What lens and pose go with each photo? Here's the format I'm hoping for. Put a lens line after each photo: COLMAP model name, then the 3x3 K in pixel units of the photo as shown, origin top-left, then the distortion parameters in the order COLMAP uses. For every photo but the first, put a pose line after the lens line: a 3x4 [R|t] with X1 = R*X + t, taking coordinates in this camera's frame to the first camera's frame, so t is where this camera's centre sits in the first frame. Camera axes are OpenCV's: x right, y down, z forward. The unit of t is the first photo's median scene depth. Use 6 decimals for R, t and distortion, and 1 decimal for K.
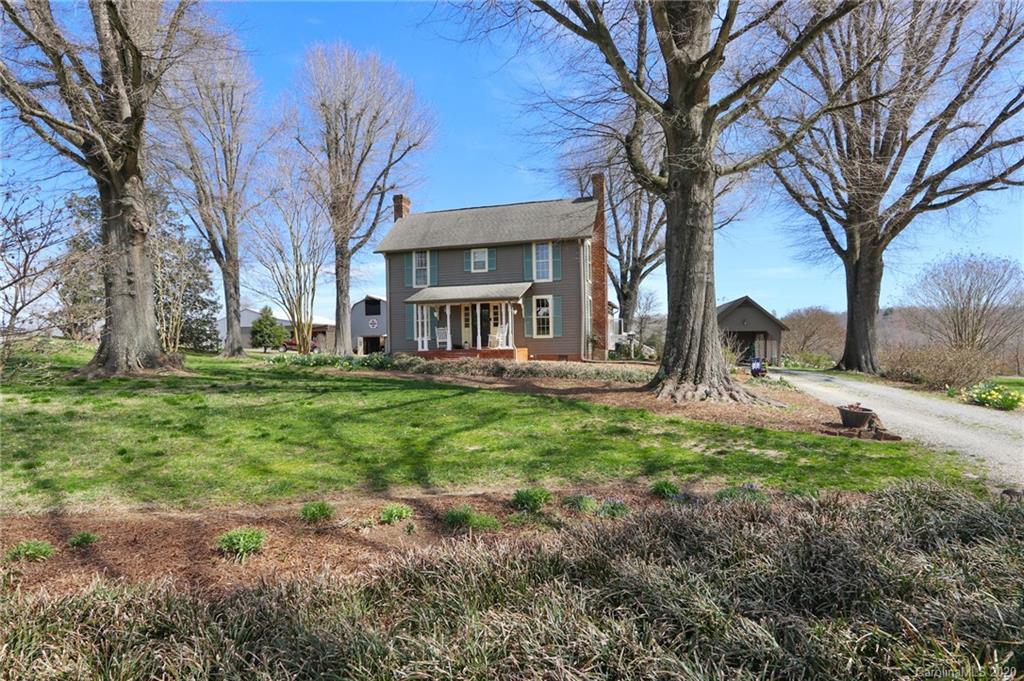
lens RADIAL K [[564.3, 0, 512.0], [0, 564.3, 345.4], [0, 0, 1]] dist [0.002128, 0.000218]
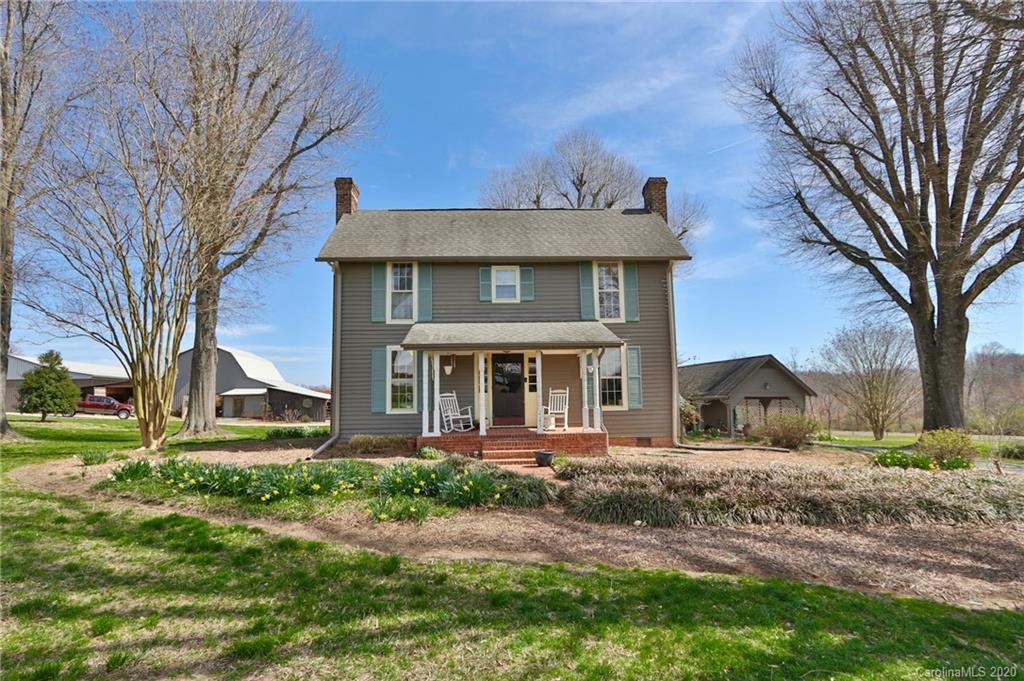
lens RADIAL K [[536.9, 0, 514.1], [0, 536.9, 349.4], [0, 0, 1]] dist [-0.014161, -0.000991]
pose [[0.946275, 0.033478, 0.321626, -0.235168], [-0.002043, 0.995225, -0.097581, -0.021897], [-0.323357, 0.091682, 0.941825, 0.450115]]
